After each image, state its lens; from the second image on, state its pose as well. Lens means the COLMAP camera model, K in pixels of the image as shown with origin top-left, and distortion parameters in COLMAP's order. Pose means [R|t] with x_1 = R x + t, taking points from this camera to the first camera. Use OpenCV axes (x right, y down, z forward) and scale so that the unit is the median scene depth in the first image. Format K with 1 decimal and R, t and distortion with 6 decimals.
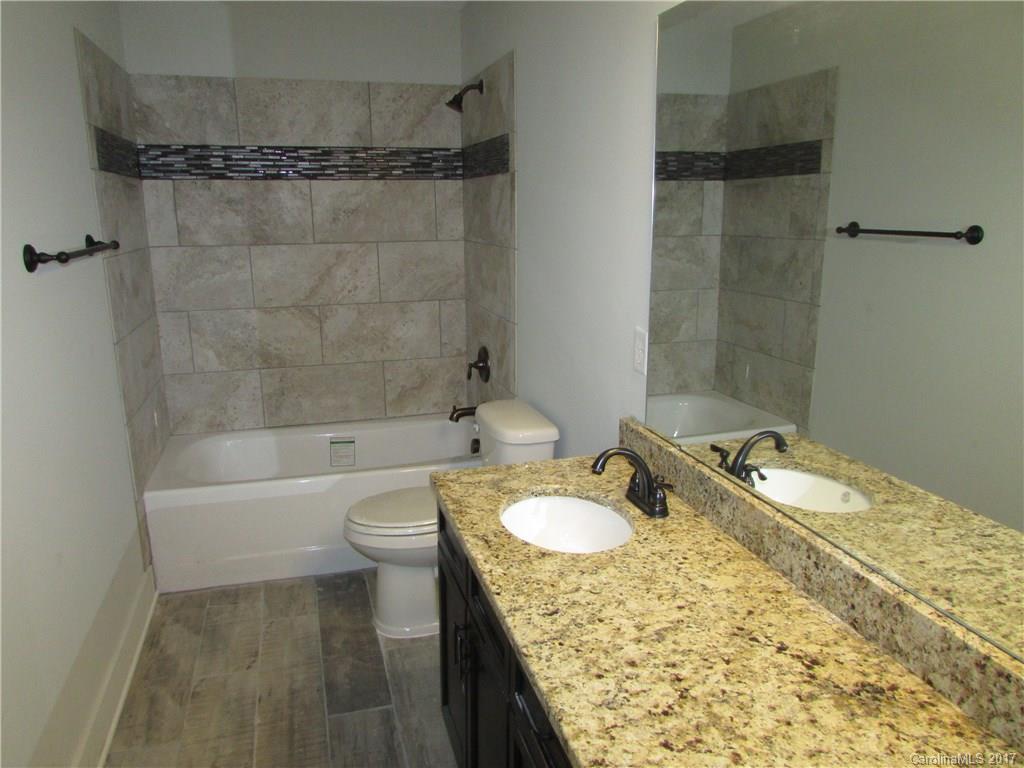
lens RADIAL K [[722.0, 0, 513.3], [0, 722.0, 383.6], [0, 0, 1]] dist [-0.031304, 0.019287]
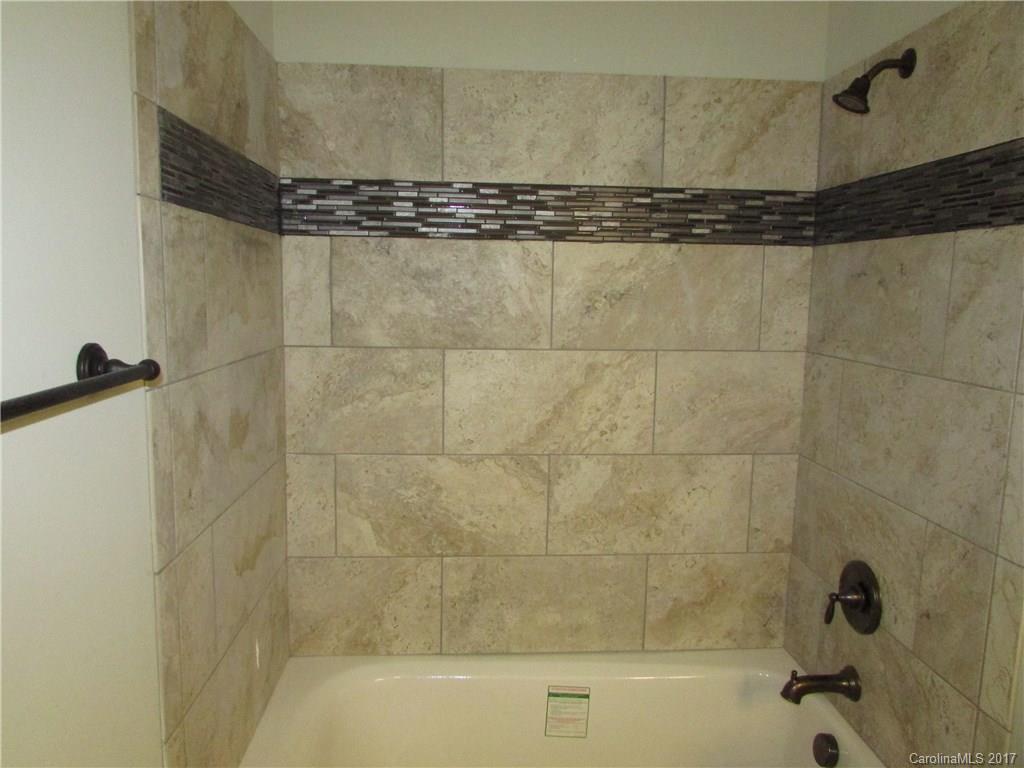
lens RADIAL K [[722.0, 0, 502.7], [0, 722.0, 383.9], [0, 0, 1]] dist [-0.031304, 0.019287]
pose [[0.968995, 0.054850, -0.240915, -0.173826], [-0.079692, 0.992320, -0.094609, -0.109968], [0.233876, 0.110874, 0.965924, 0.437129]]
